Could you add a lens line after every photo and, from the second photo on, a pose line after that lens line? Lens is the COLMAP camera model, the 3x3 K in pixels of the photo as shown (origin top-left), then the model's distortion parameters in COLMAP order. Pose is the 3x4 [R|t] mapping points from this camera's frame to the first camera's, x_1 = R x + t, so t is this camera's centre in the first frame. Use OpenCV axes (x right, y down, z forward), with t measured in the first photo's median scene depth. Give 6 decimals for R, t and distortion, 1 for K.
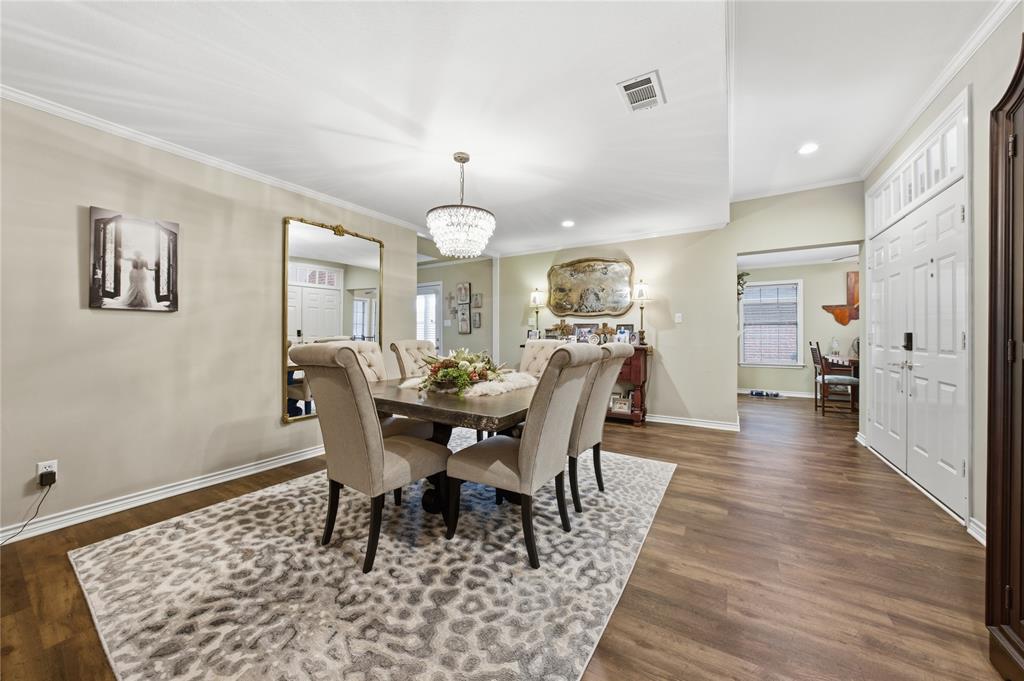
lens RADIAL K [[357.7, 0, 507.2], [0, 357.7, 333.4], [0, 0, 1]] dist [-0.007247, 0.000468]
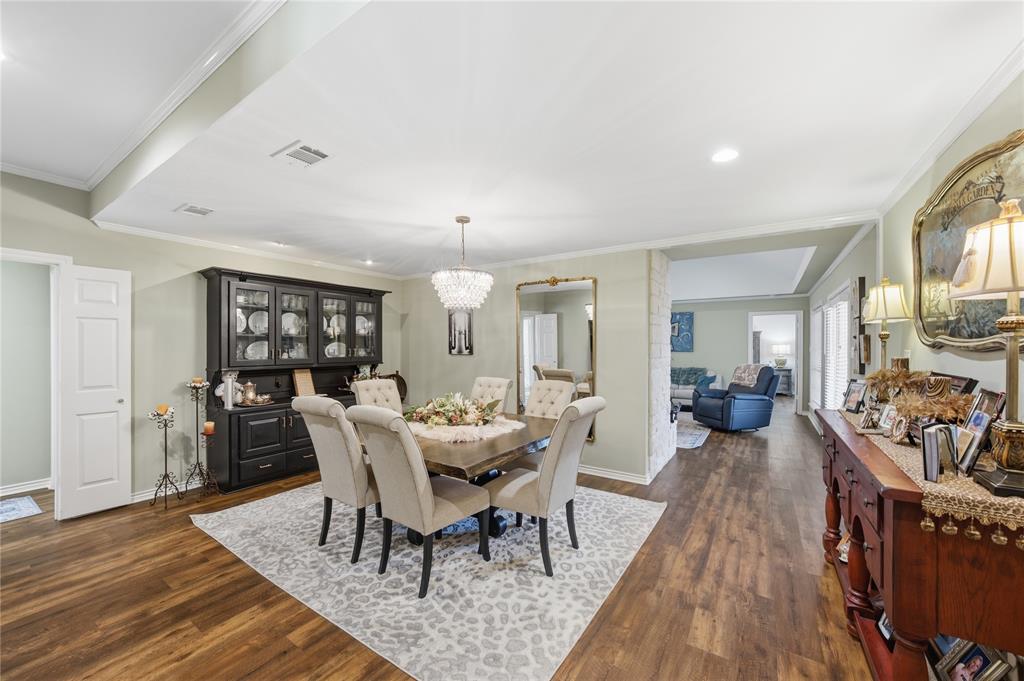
lens RADIAL K [[383.5, 0, 508.0], [0, 383.5, 346.1], [0, 0, 1]] dist [-0.000394, -0.000005]
pose [[-0.023782, 0.003950, -0.999709, 1.210401], [0.003937, 0.999985, 0.003858, -0.122668], [0.999709, -0.003844, -0.023797, 1.339267]]
